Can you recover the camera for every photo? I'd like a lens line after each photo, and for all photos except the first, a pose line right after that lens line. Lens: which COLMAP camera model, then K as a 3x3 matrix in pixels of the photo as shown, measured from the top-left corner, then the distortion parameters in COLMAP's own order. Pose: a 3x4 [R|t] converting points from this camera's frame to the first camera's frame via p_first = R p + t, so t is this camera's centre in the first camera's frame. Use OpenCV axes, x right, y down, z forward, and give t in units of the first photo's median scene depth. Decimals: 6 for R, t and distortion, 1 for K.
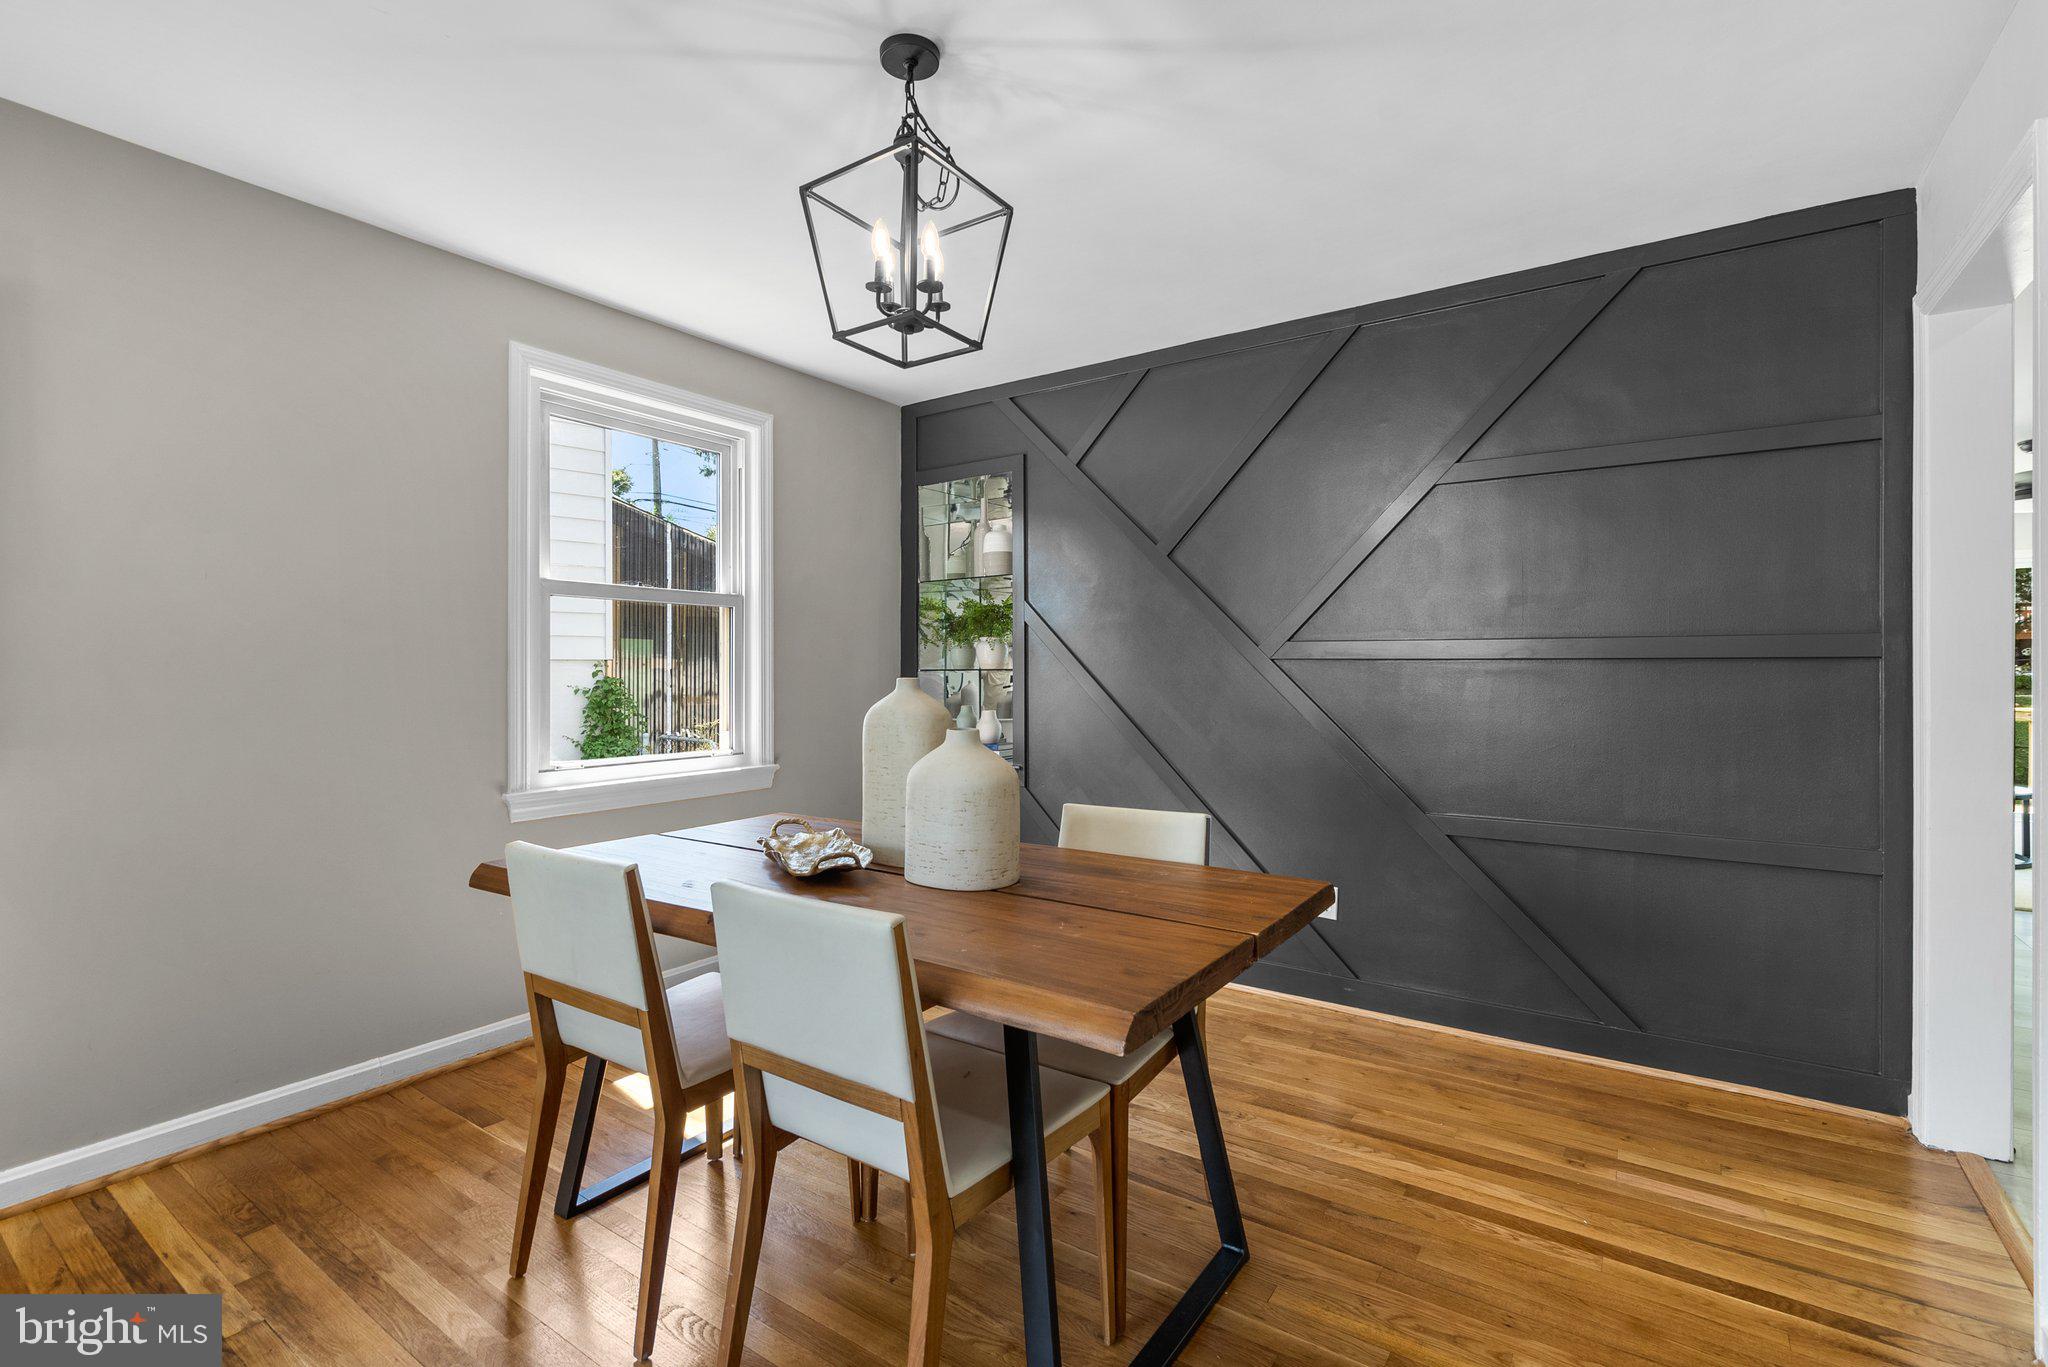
lens RADIAL K [[934.1, 0, 1027.6], [0, 934.1, 666.2], [0, 0, 1]] dist [-0.003392, 0.000194]
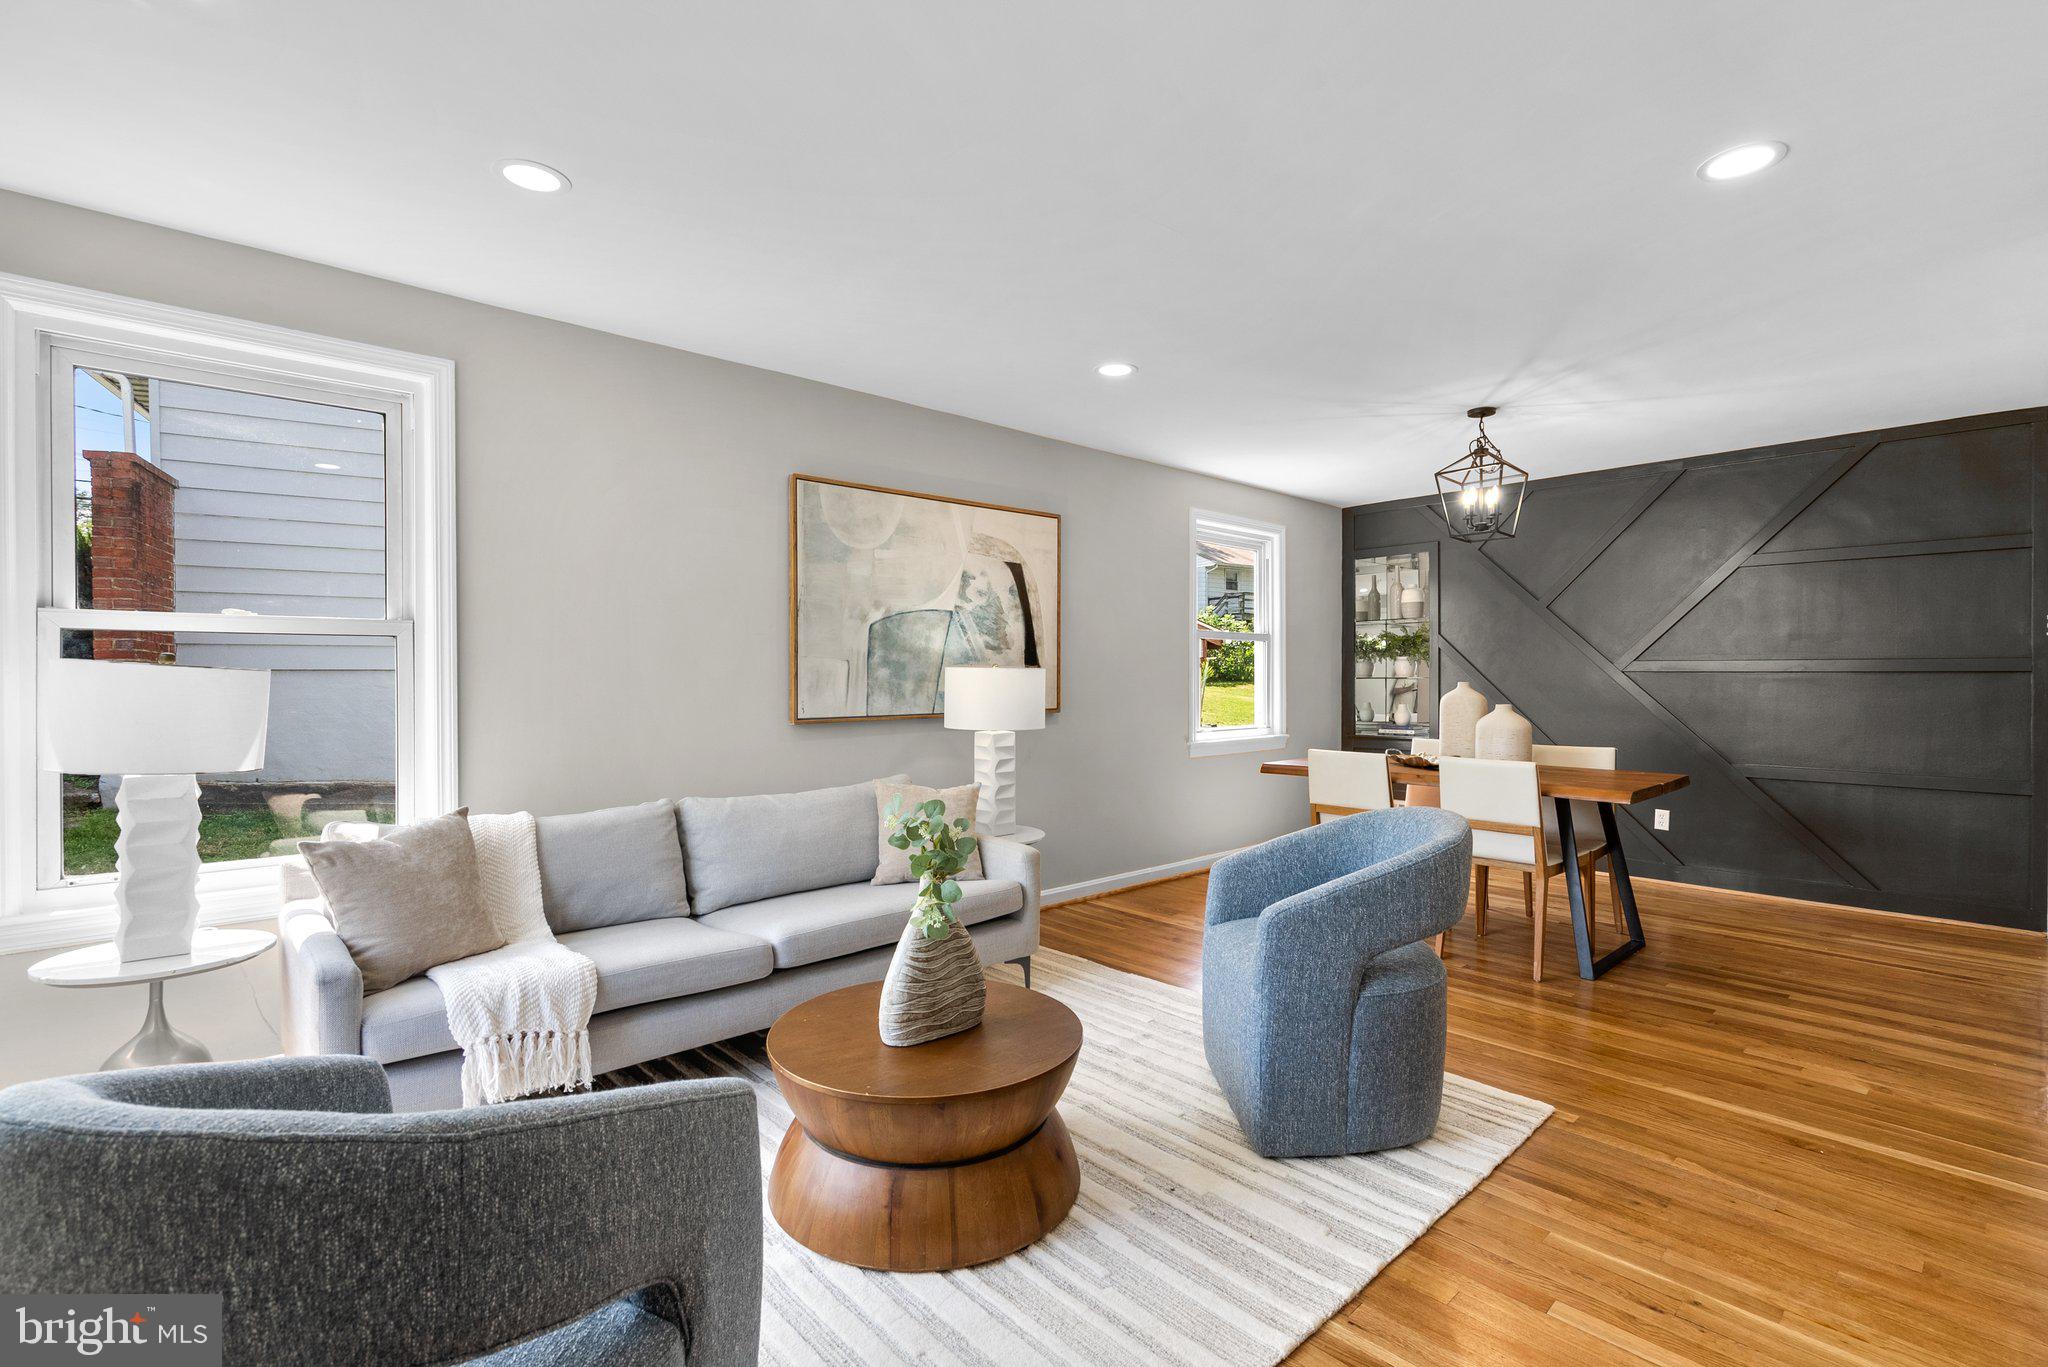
lens RADIAL K [[934.1, 0, 1027.6], [0, 934.1, 666.2], [0, 0, 1]] dist [-0.003392, 0.000194]
pose [[0.974152, -0.001333, -0.225888, -0.415900], [-0.000261, 0.999975, -0.007026, -0.005538], [0.225892, 0.006903, 0.974128, -0.890187]]
